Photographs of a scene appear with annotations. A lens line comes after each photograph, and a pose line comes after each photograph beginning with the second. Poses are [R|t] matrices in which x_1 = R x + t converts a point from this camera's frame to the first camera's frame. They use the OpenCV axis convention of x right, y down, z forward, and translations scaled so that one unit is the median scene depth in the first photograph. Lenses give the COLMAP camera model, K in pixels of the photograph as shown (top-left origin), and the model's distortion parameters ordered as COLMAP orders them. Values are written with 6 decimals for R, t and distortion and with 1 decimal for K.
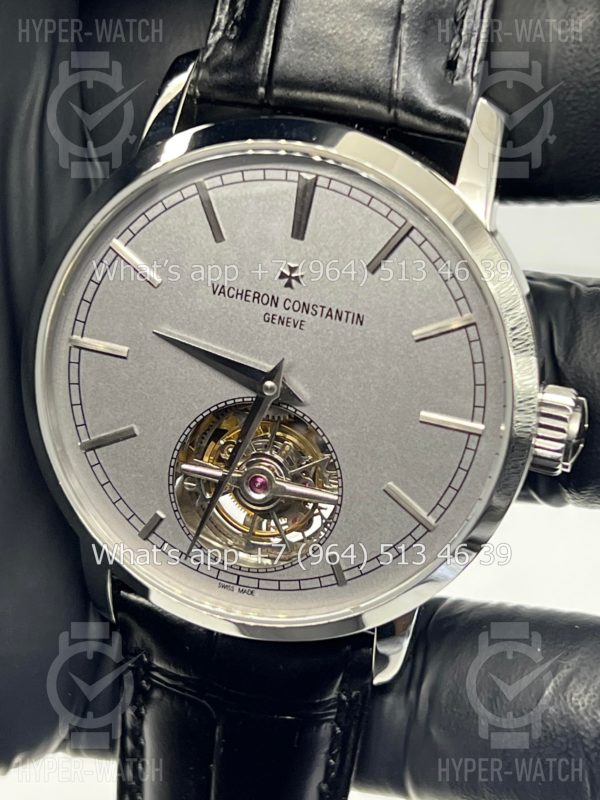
lens RADIAL K [[1904.3, 0, 297.3], [0, 1904.3, 404.1], [0, 0, 1]] dist [0.225850, 0.000000]
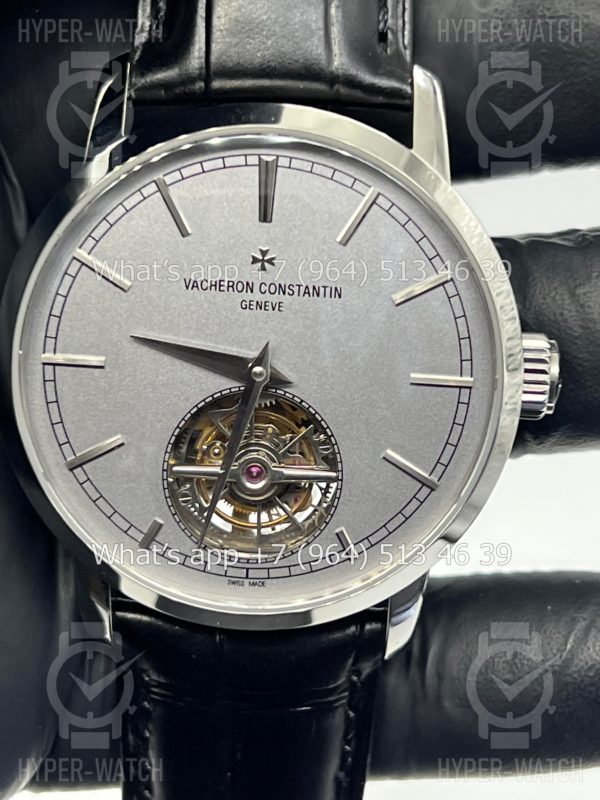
lens RADIAL K [[1904.3, 0, 315.7], [0, 1904.3, 398.2], [0, 0, 1]] dist [0.225850, 0.000000]
pose [[0.971139, -0.145317, 0.189135, -0.175876], [0.155576, 0.986994, -0.040494, 0.049455], [-0.180791, 0.068750, 0.981116, 0.014459]]
